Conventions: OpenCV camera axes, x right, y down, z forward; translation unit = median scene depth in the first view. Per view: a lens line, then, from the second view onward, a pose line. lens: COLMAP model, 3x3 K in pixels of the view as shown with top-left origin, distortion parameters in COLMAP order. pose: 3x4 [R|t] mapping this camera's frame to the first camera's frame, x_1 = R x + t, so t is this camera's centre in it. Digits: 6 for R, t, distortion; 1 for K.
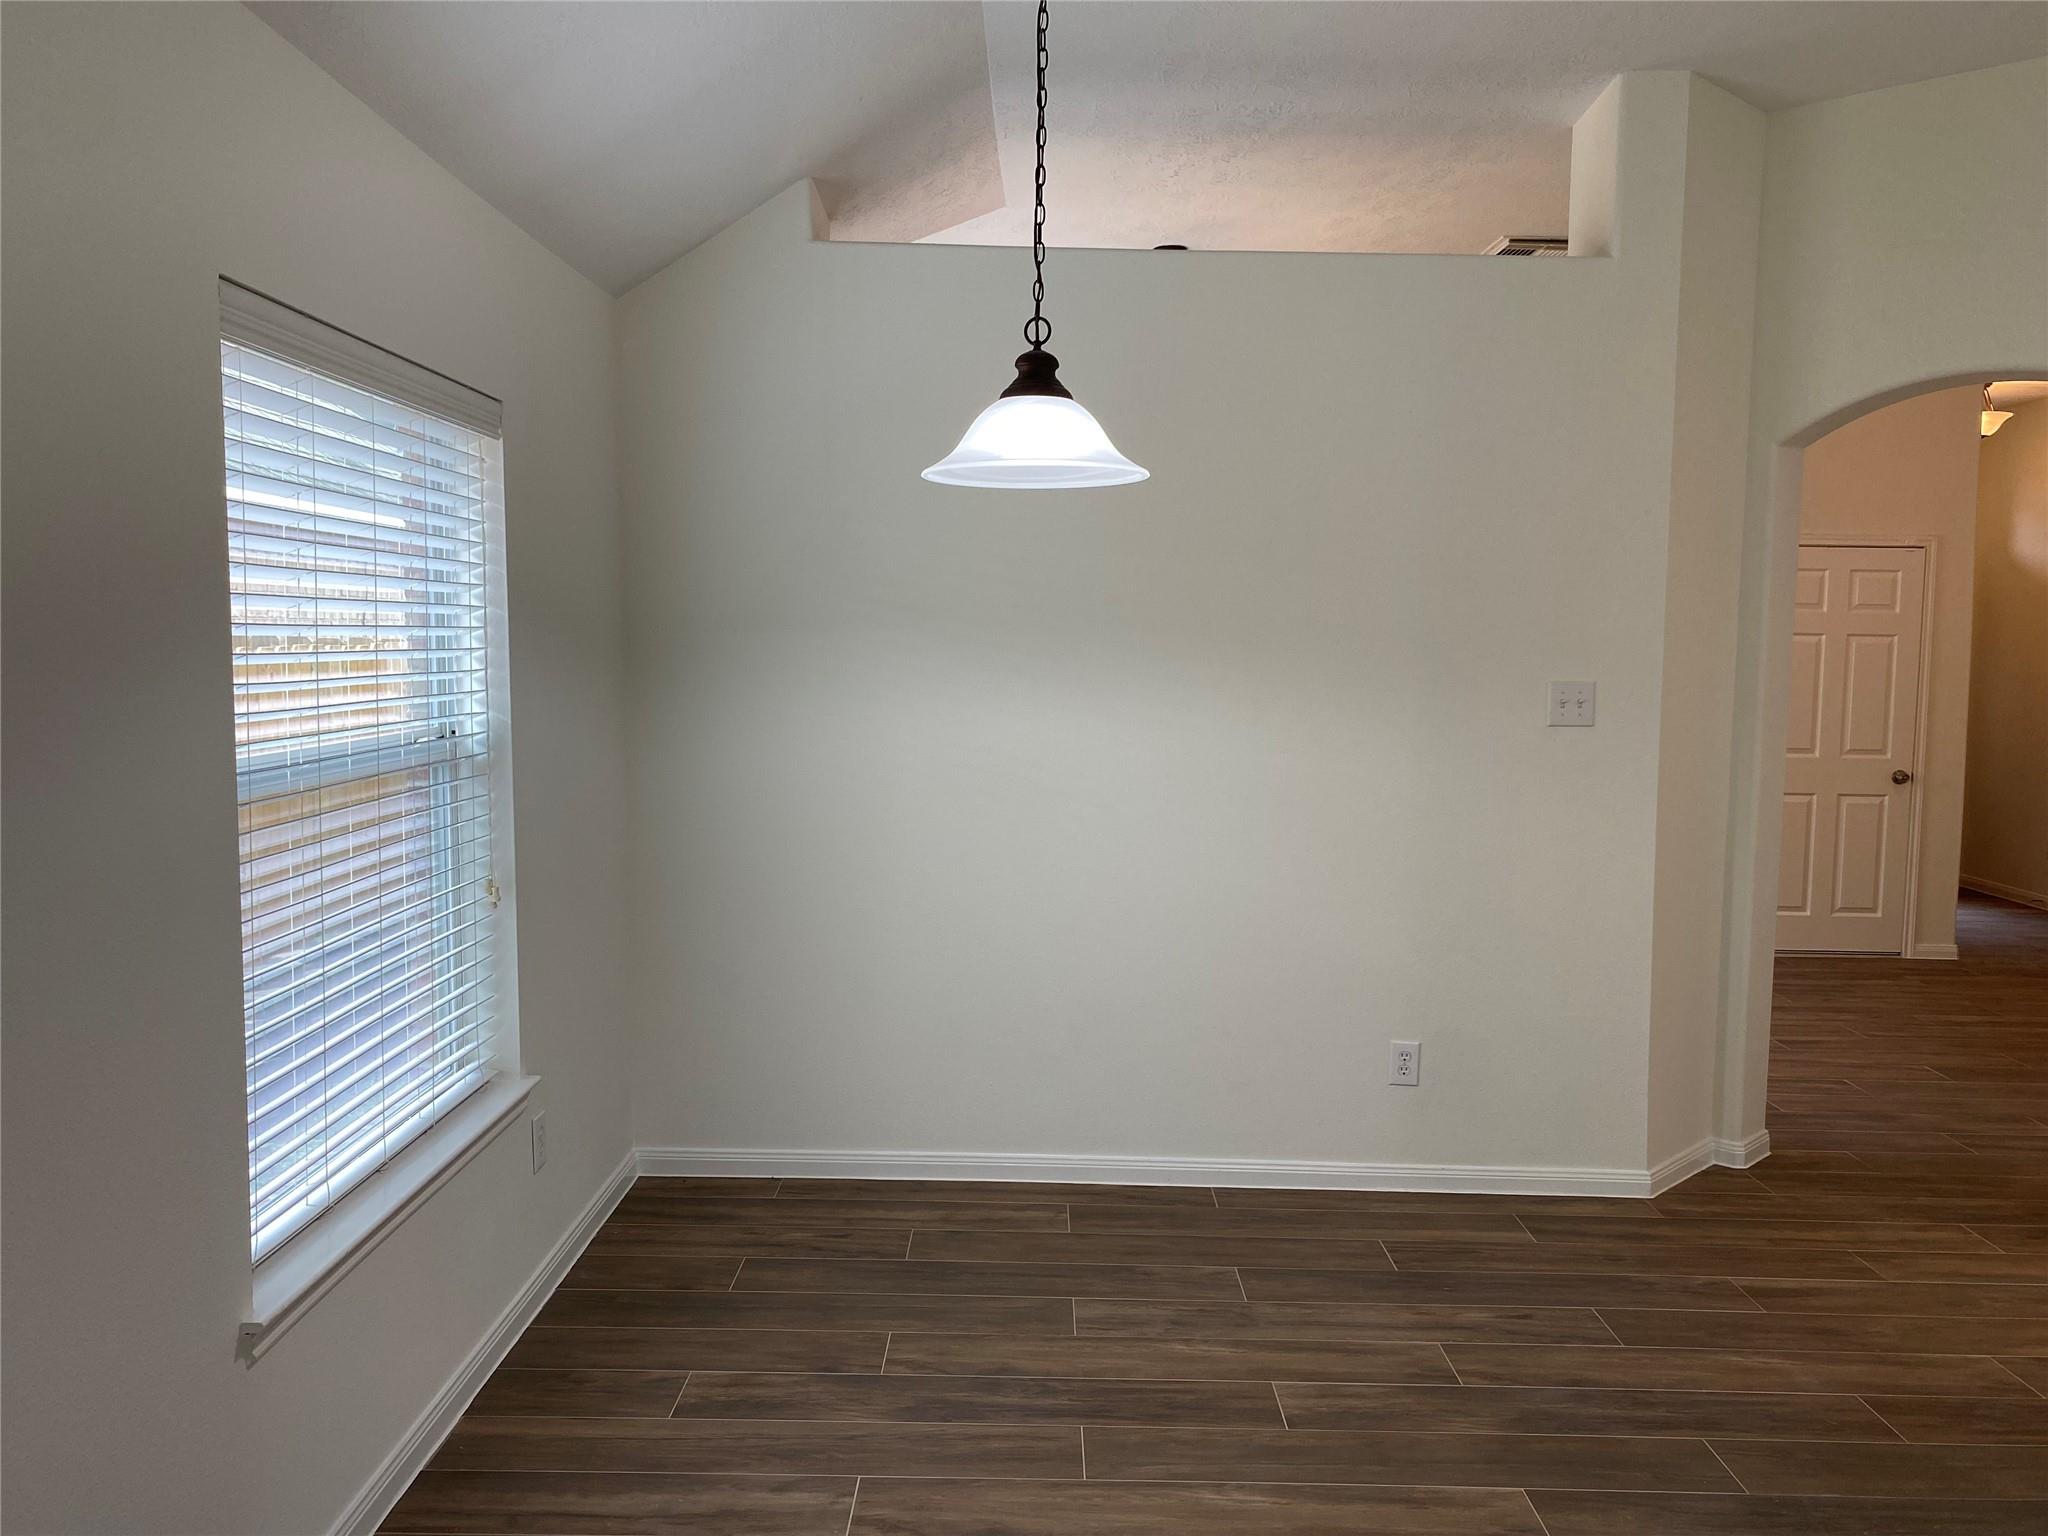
lens RADIAL K [[1553.4, 0, 1039.4], [0, 1553.4, 774.6], [0, 0, 1]] dist [0.067407, -0.085427]
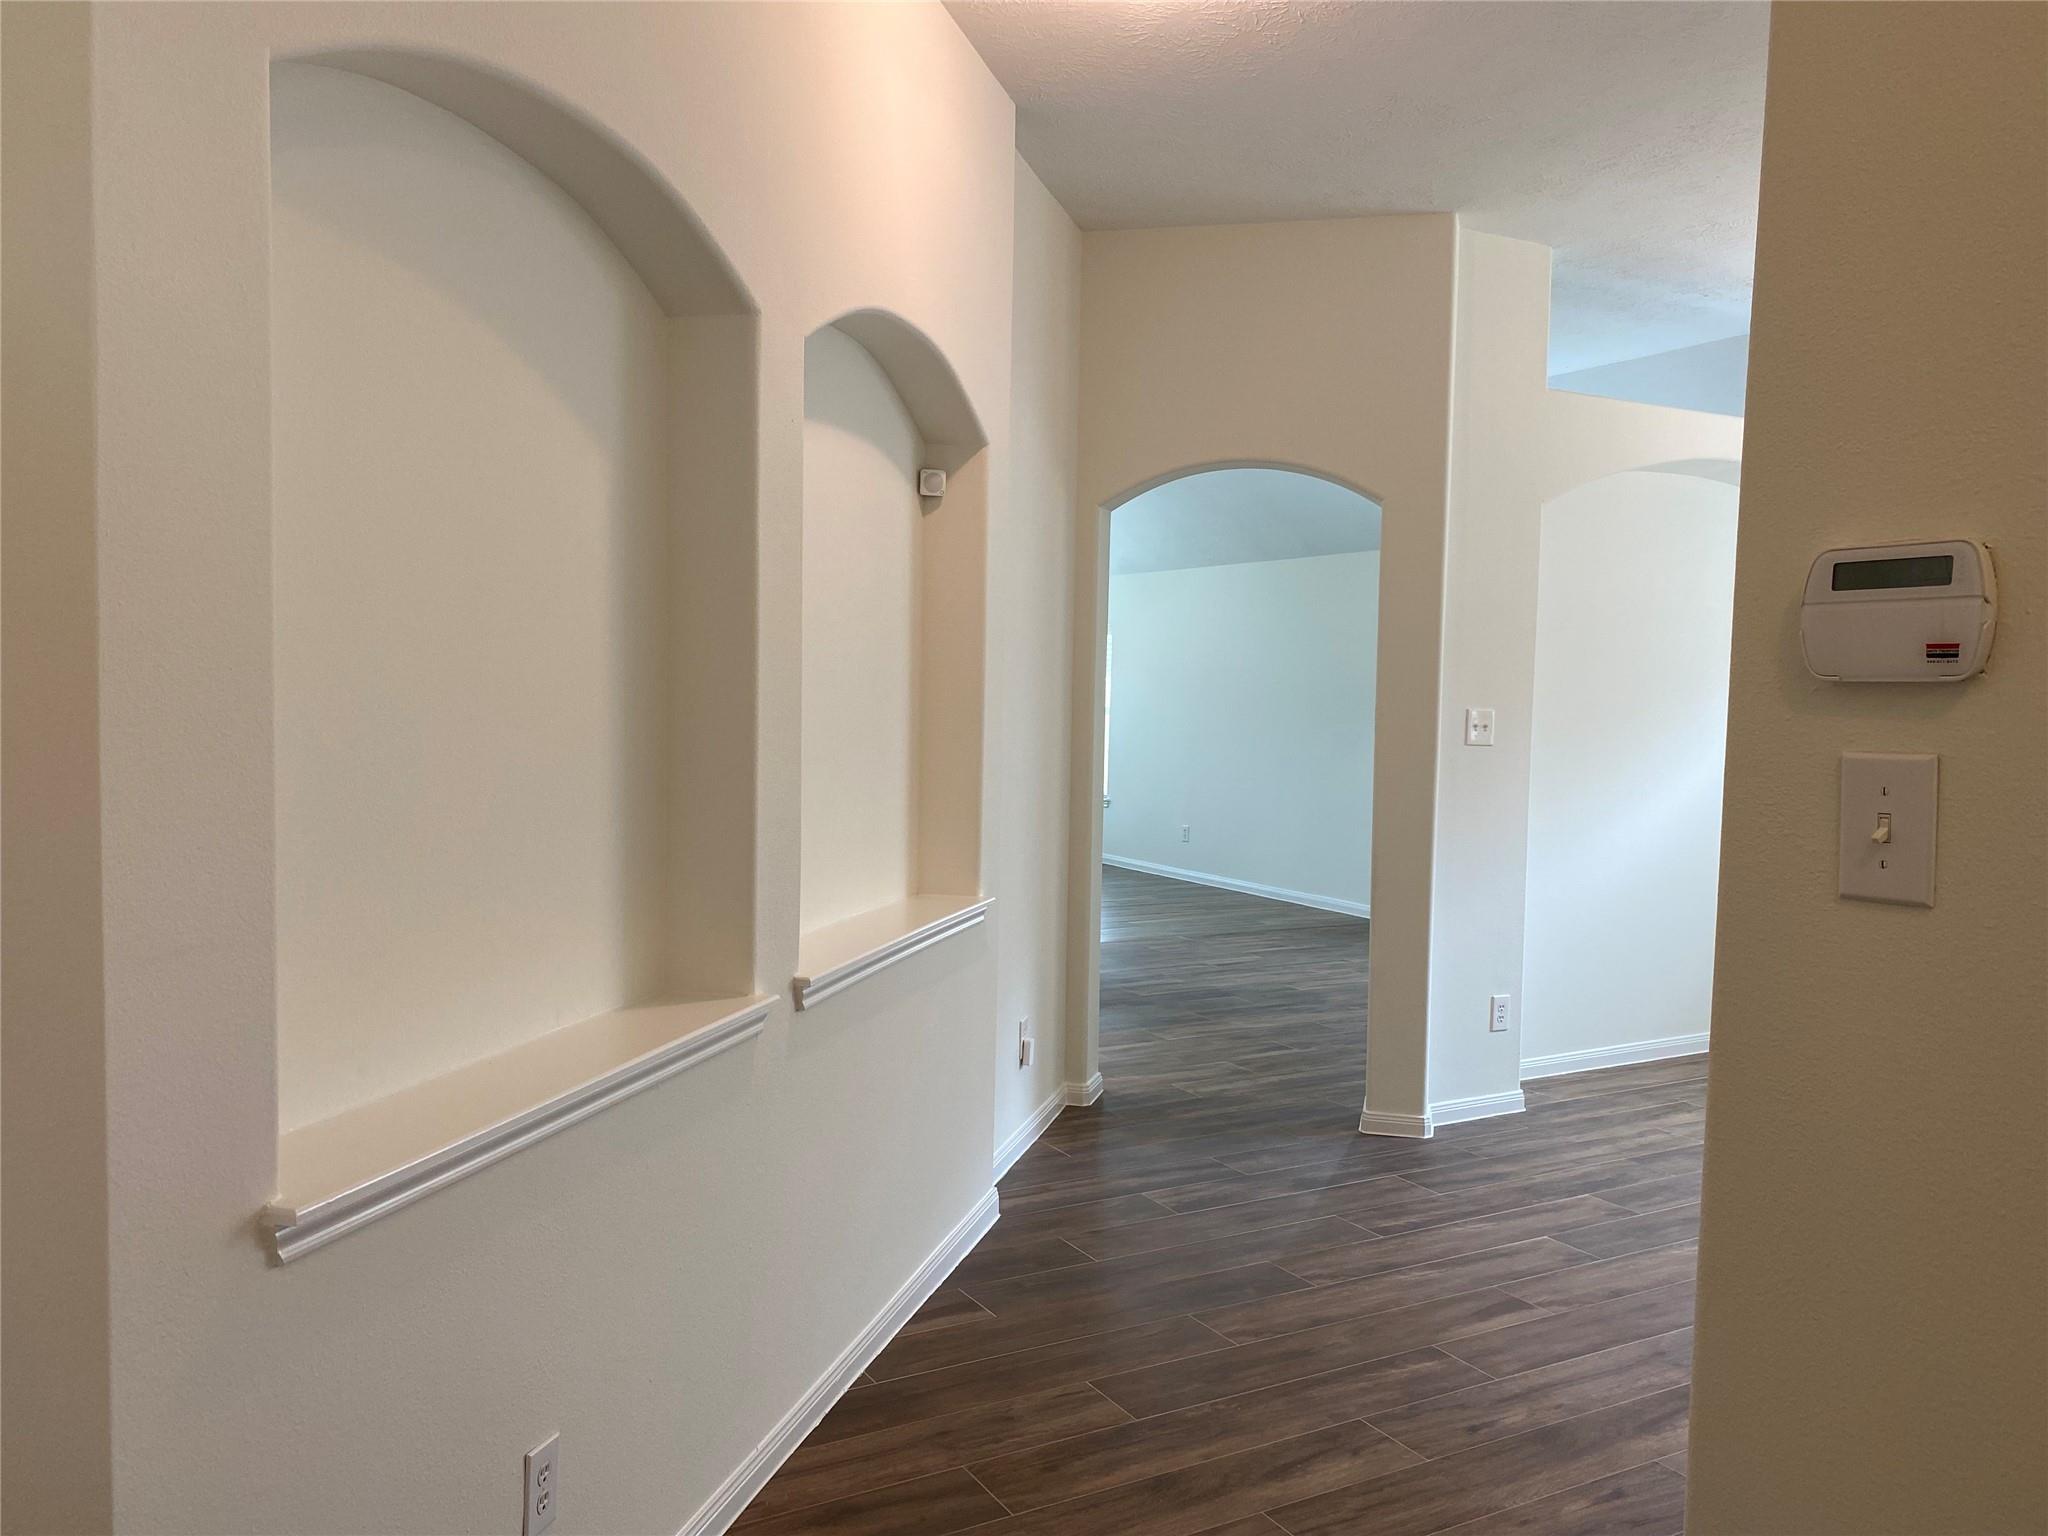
lens RADIAL K [[1553.4, 0, 1039.4], [0, 1553.4, 774.6], [0, 0, 1]] dist [0.067407, -0.085427]
pose [[-0.867812, -0.004508, -0.496873, 1.336487], [-0.073658, 0.990078, 0.119666, -0.137549], [0.491403, 0.140446, -0.859533, 1.987358]]
